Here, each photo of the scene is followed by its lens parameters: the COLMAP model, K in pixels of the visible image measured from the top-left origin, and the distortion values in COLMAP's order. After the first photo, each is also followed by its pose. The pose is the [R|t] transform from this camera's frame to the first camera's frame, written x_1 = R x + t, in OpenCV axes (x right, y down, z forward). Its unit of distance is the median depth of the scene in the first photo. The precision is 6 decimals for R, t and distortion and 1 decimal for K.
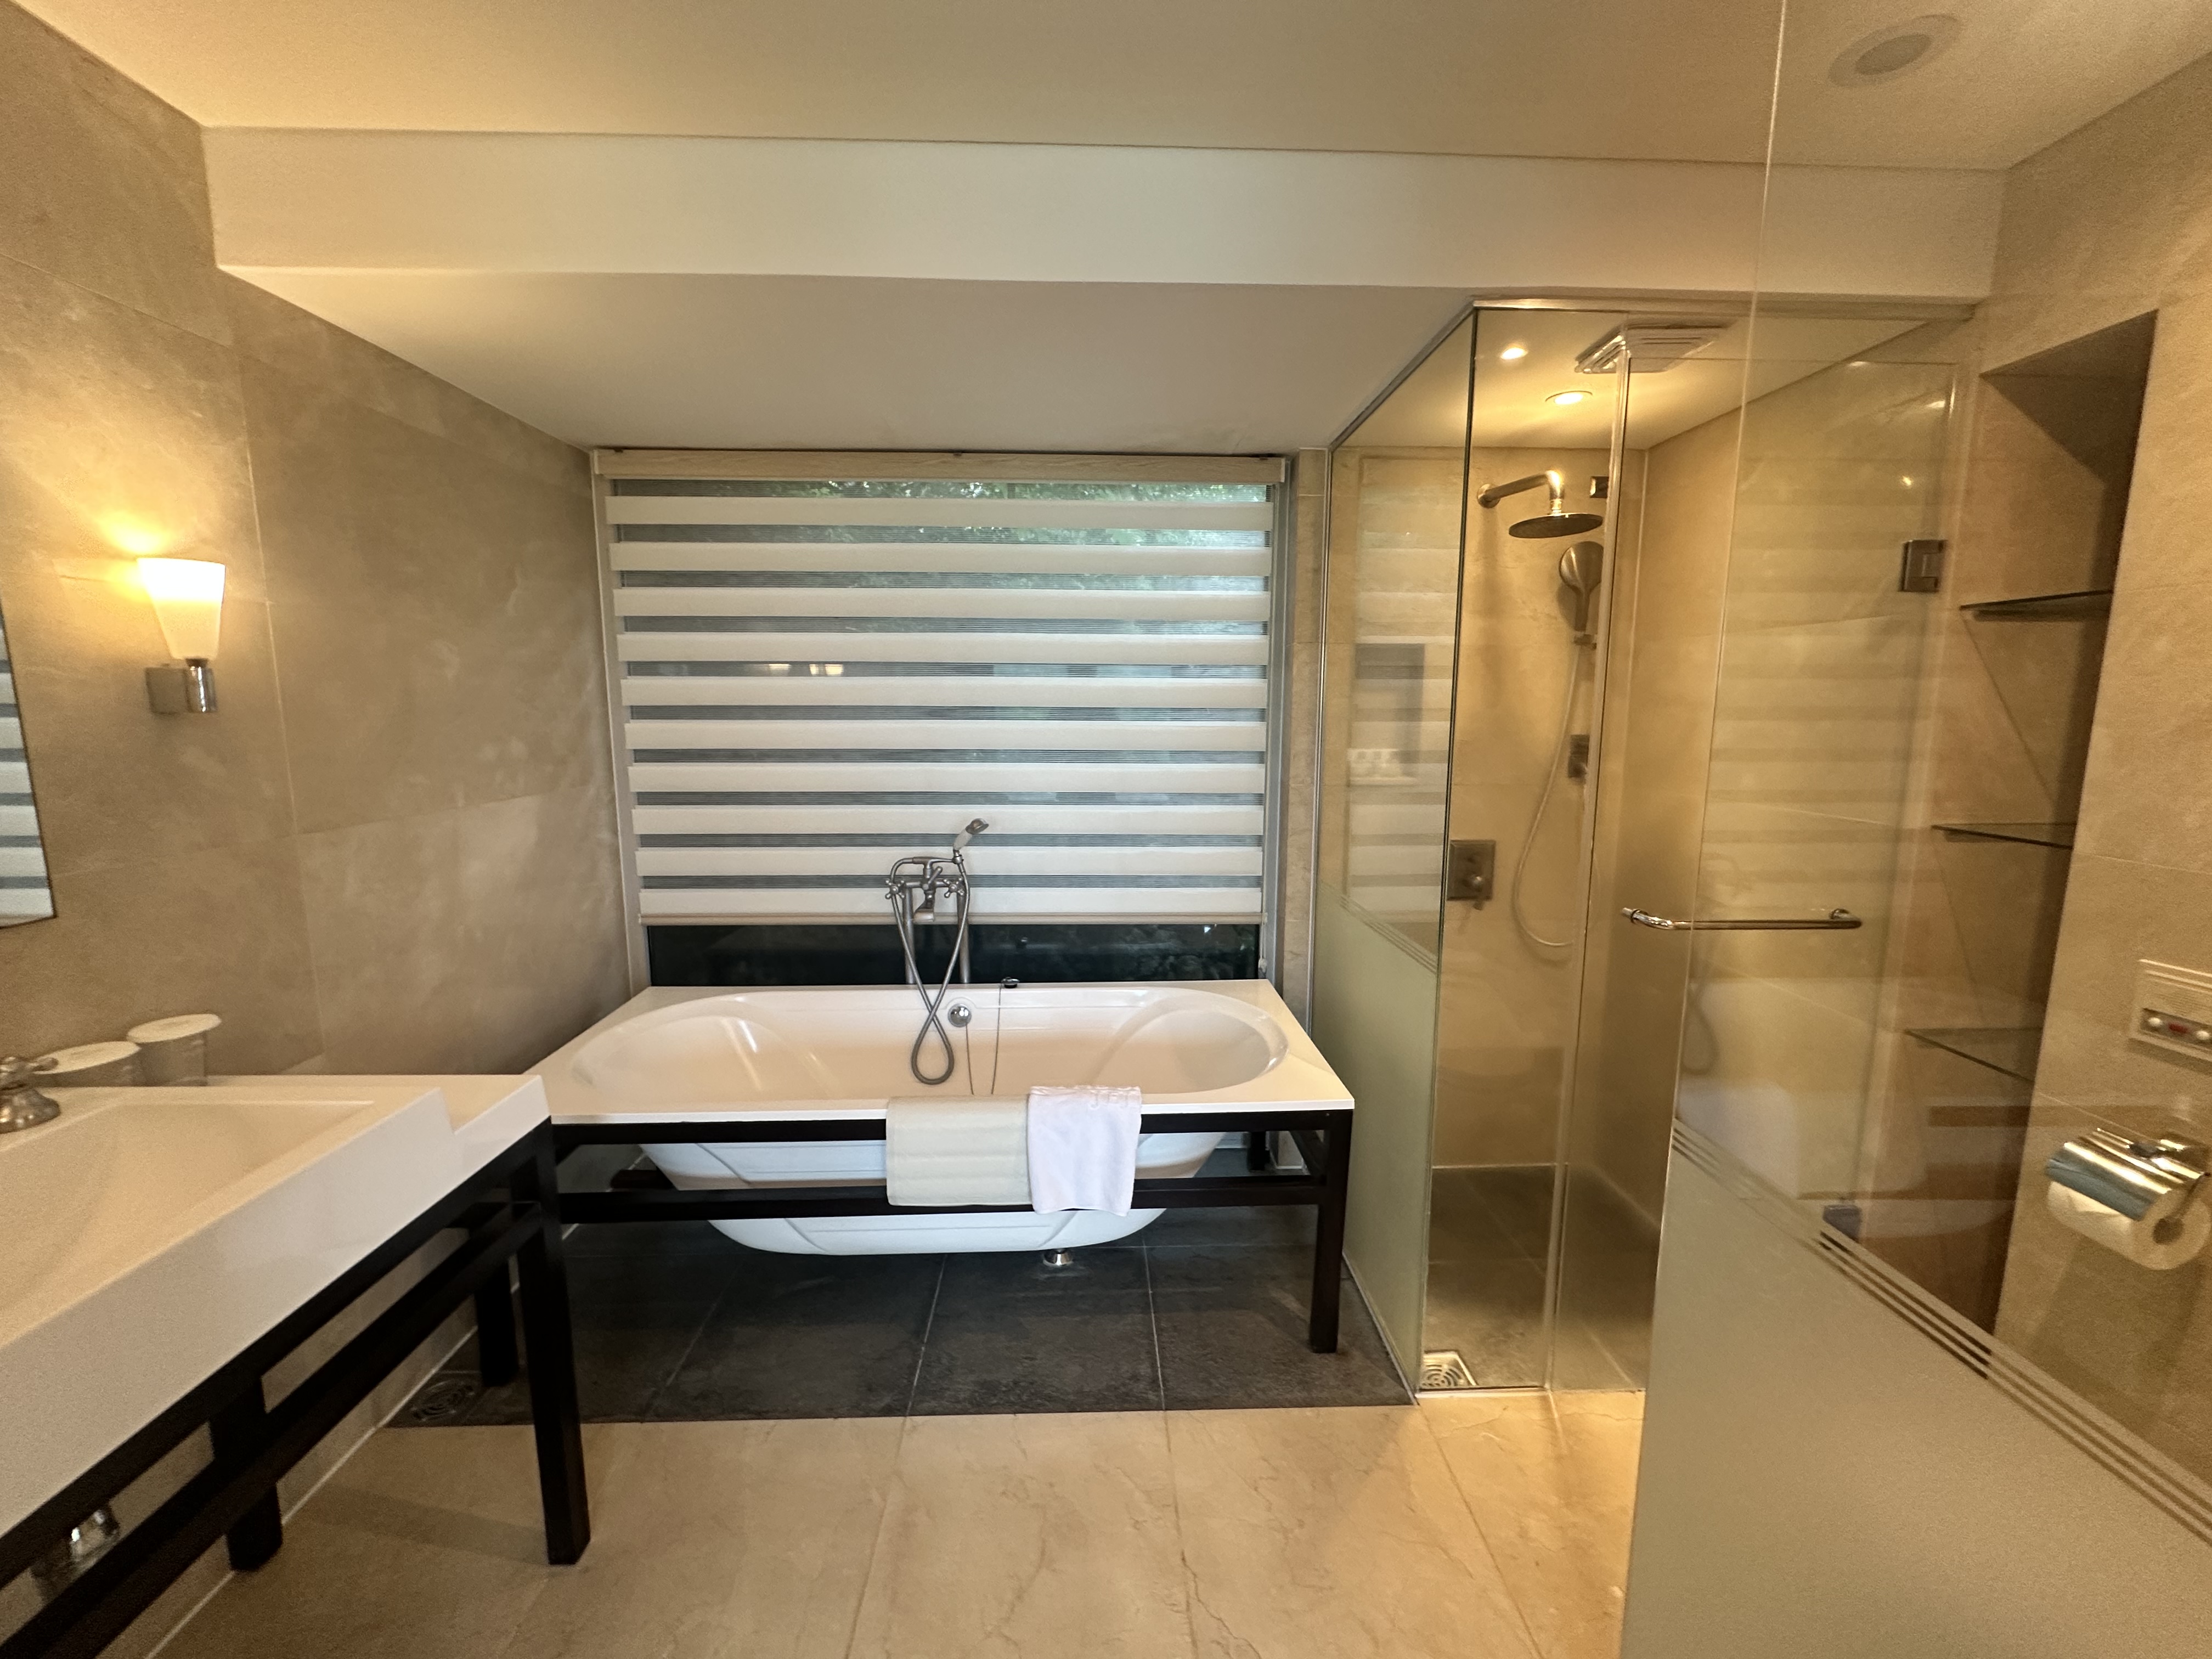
lens RADIAL K [[878.4, 0, 1102.5], [0, 878.4, 830.4], [0, 0, 1]] dist [-0.007053, 0.001585]
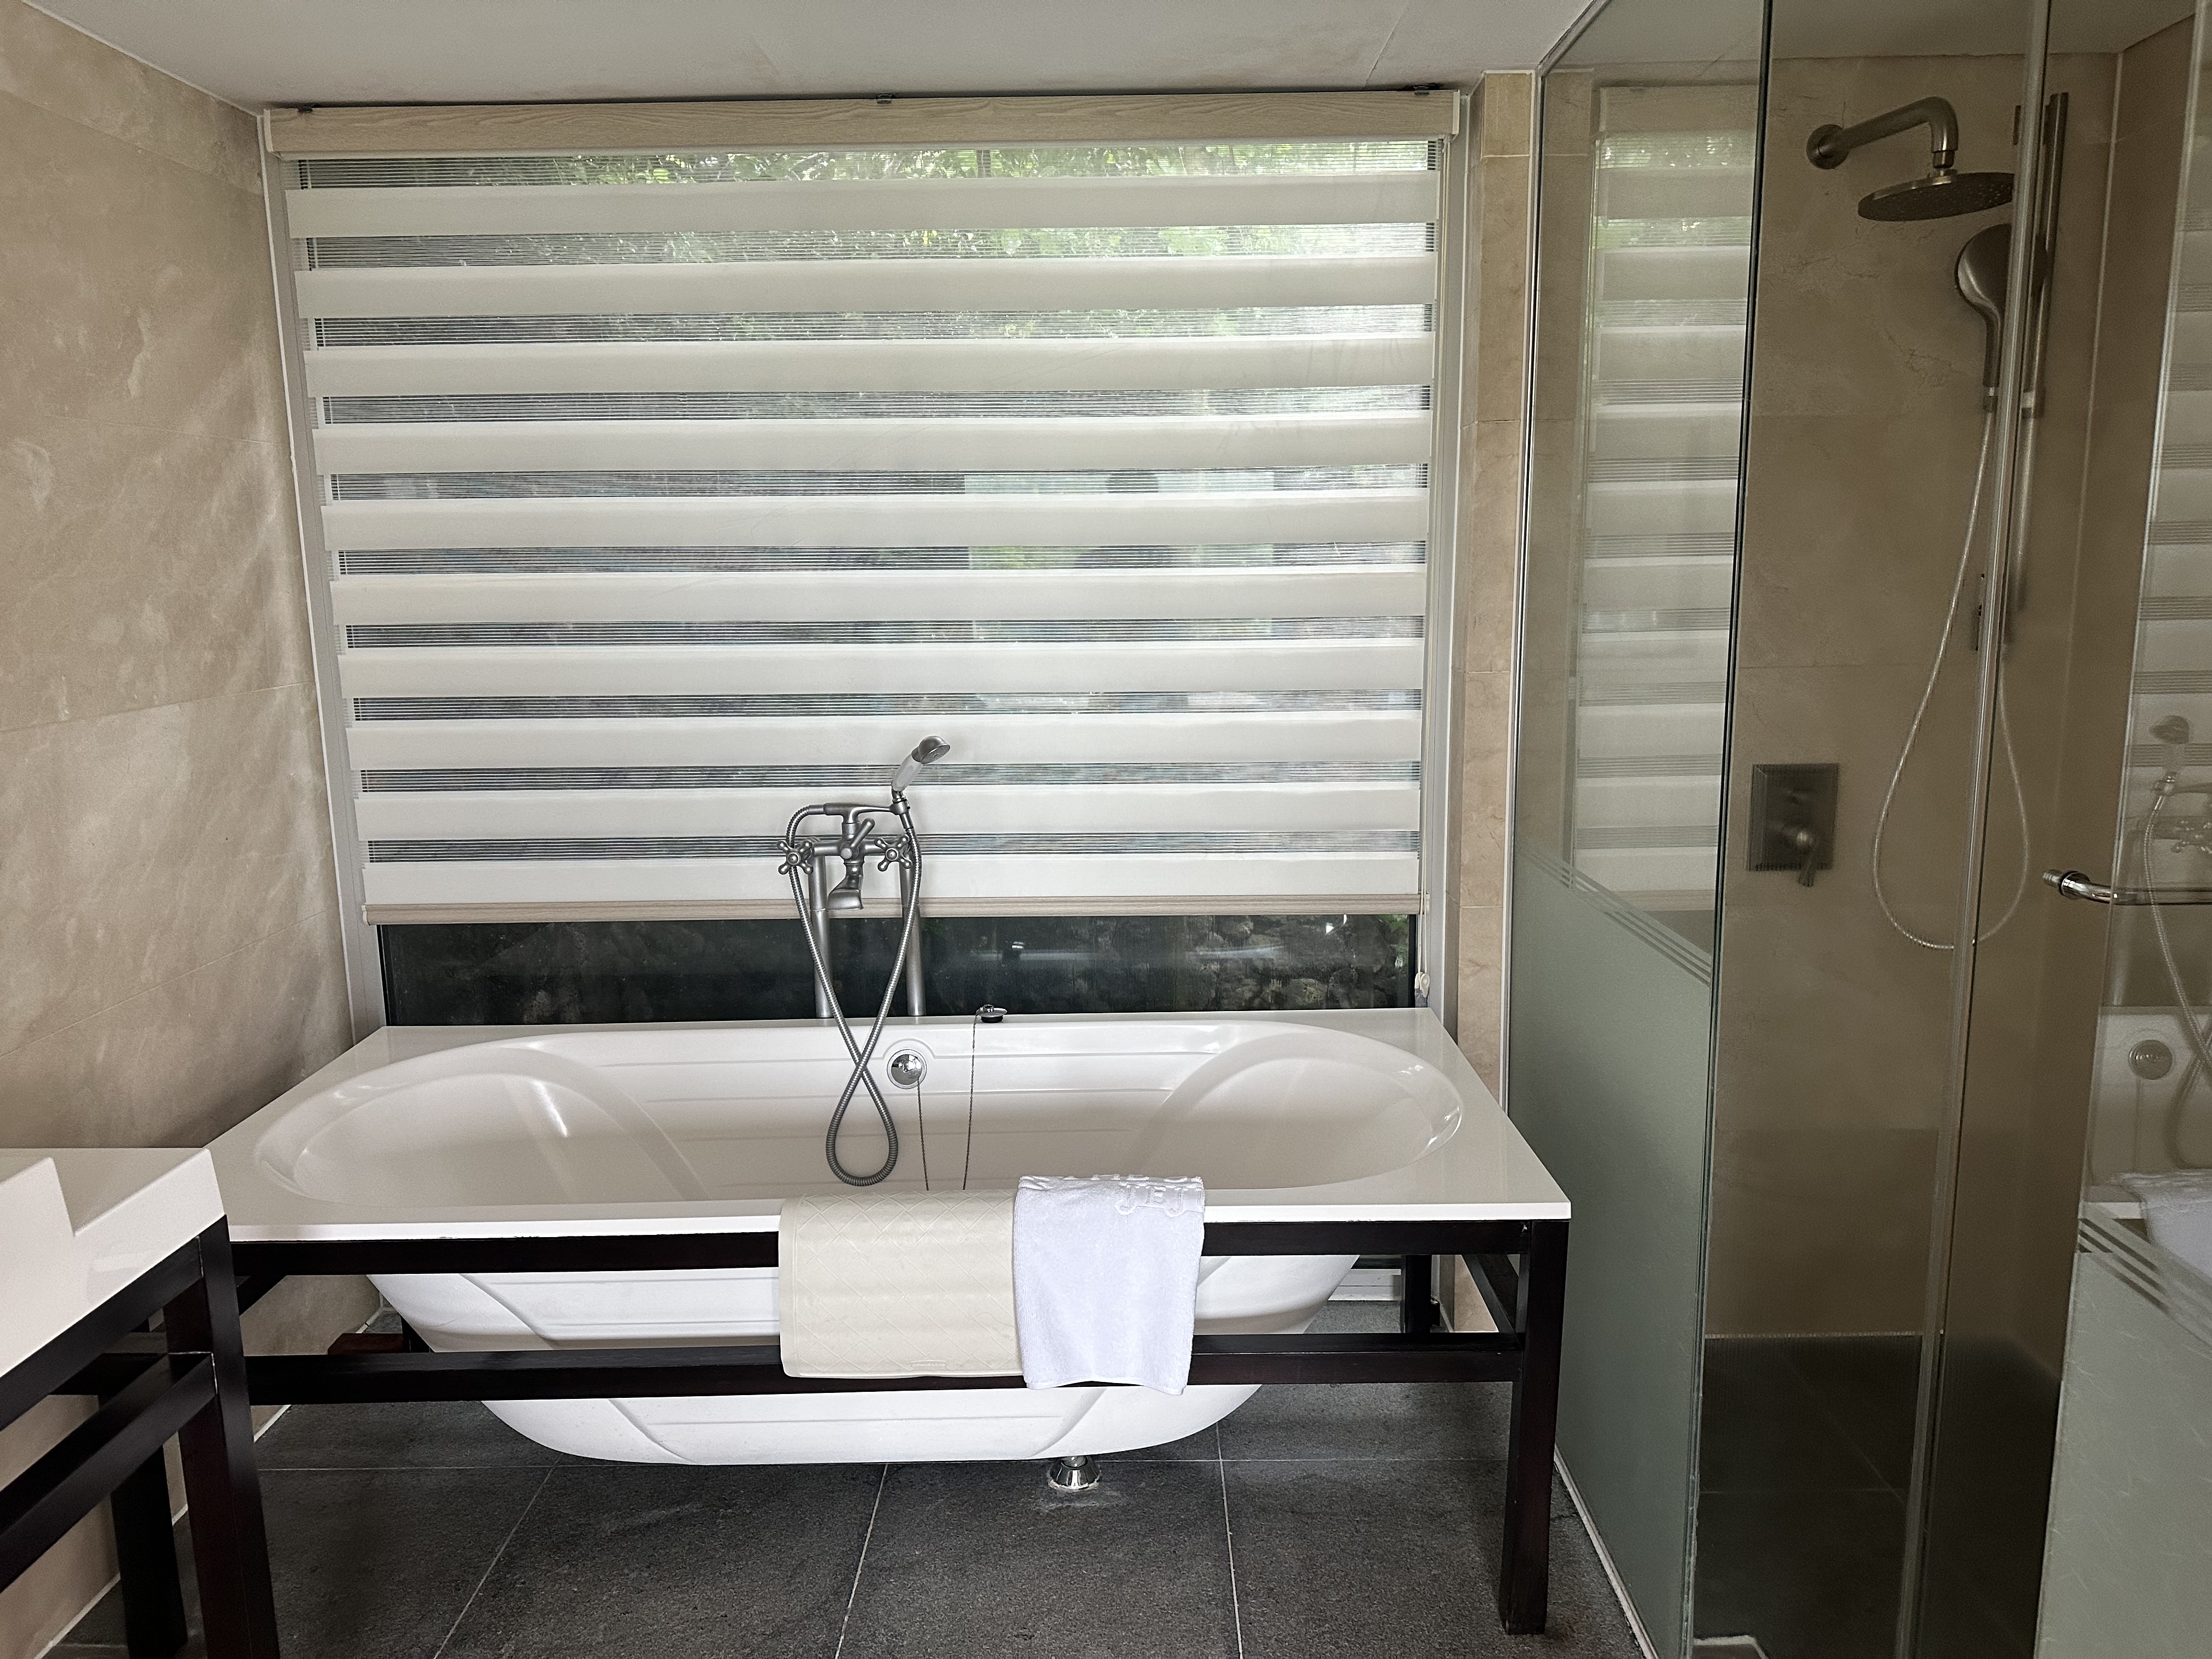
lens RADIAL K [[1531.4, 0, 1104.6], [0, 1531.4, 829.9], [0, 0, 1]] dist [0.096870, -0.128384]
pose [[0.999007, -0.008873, -0.043664, 0.020455], [0.010500, 0.999253, 0.037183, 0.013581], [0.043301, -0.037604, 0.998354, -0.031115]]
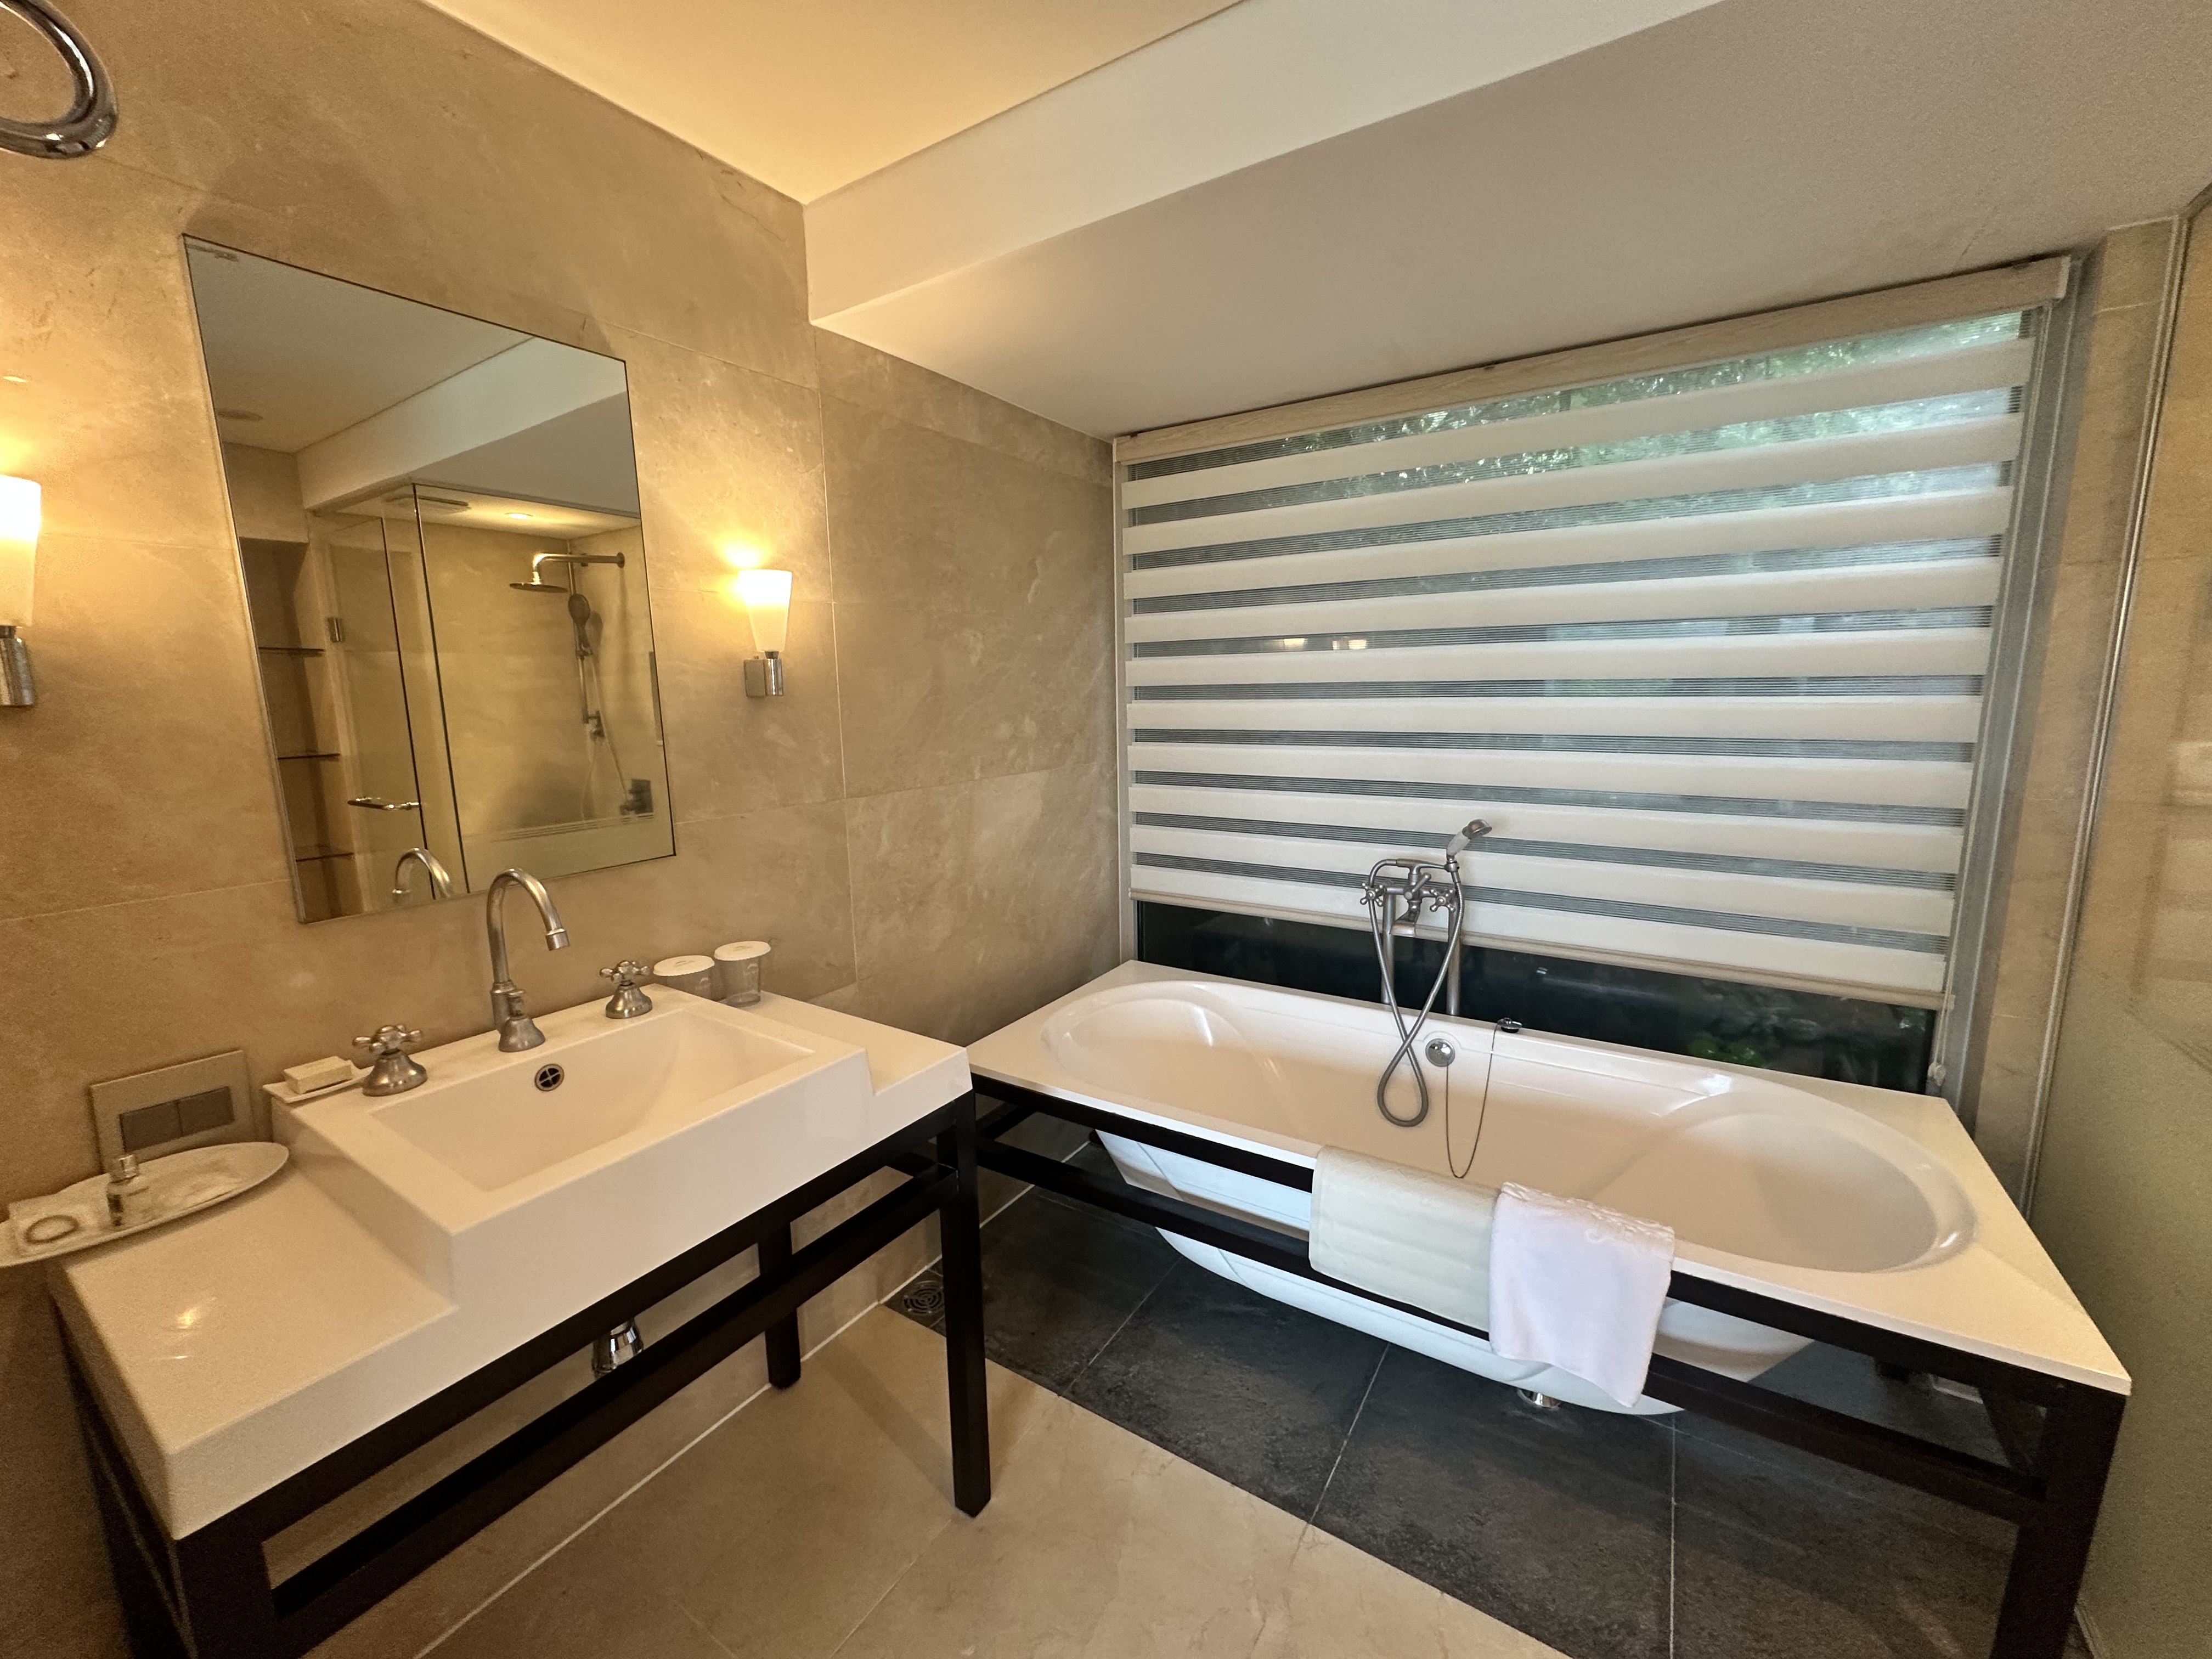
lens RADIAL K [[878.4, 0, 1104.3], [0, 878.4, 829.2], [0, 0, 1]] dist [-0.007053, 0.001585]
pose [[0.824293, 0.074493, -0.561241, 0.030013], [-0.062551, 0.997220, 0.040491, -0.016855], [0.562697, 0.001730, 0.826661, 0.151225]]
